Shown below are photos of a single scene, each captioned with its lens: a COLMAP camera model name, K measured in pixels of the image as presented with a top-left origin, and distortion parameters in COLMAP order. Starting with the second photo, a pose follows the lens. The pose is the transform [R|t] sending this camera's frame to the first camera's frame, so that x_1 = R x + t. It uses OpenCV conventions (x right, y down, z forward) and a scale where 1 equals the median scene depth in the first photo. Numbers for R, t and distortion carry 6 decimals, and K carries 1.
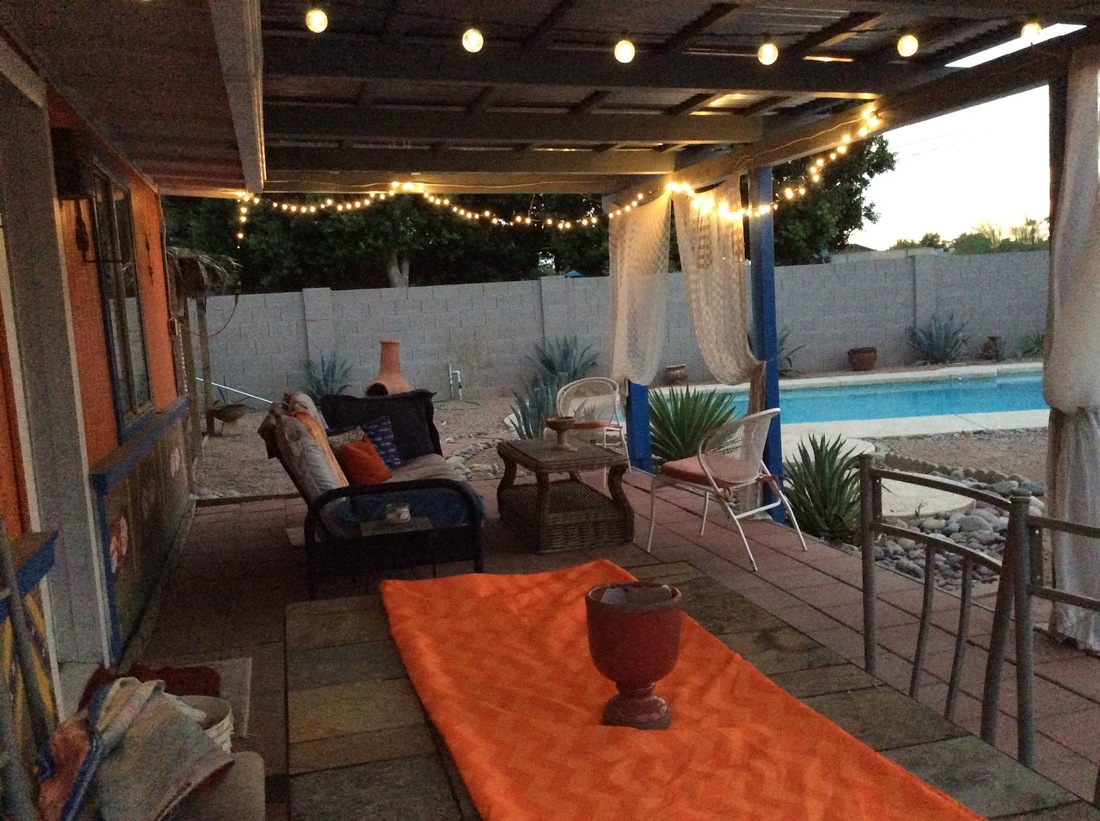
lens RADIAL K [[988.6, 0, 550.0], [0, 988.6, 410.7], [0, 0, 1]] dist [0.091702, -0.294111]
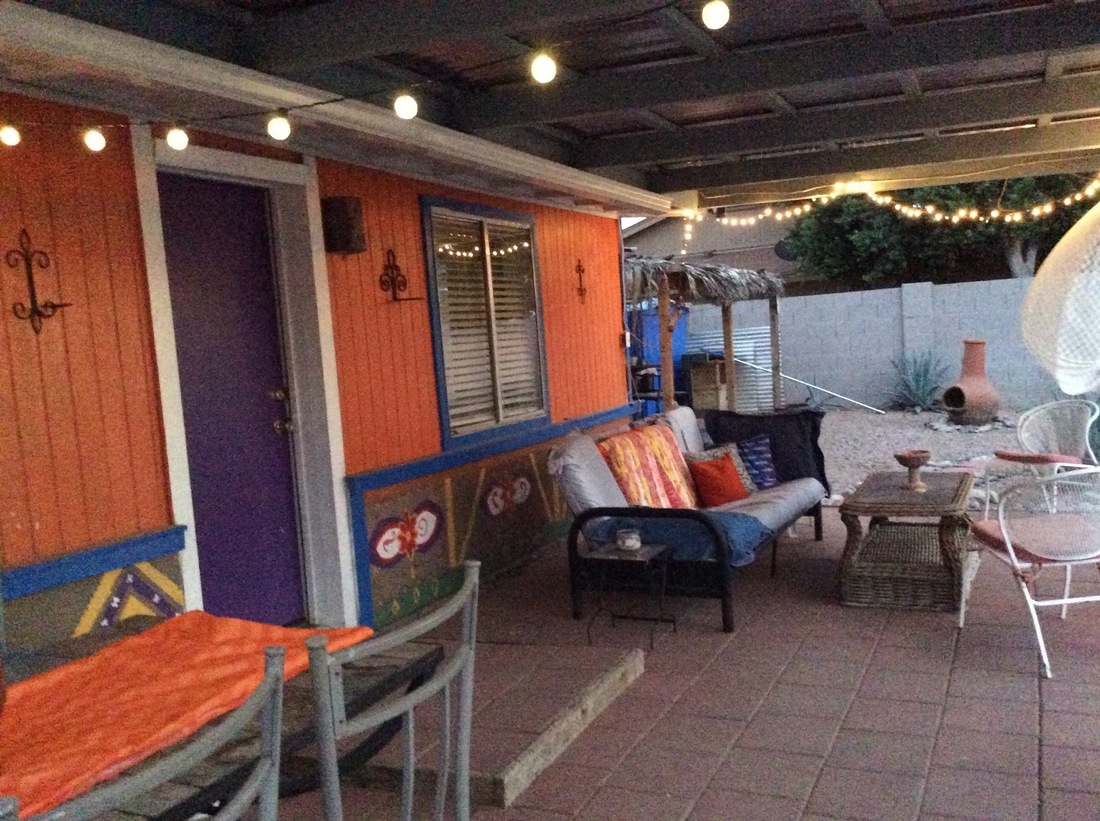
lens RADIAL K [[988.6, 0, 550.0], [0, 988.6, 410.7], [0, 0, 1]] dist [0.091702, -0.294111]
pose [[0.747331, 0.050610, -0.662522, 0.280056], [-0.040125, 0.998713, 0.031030, -0.034600], [0.663240, 0.003394, 0.748399, 0.118722]]
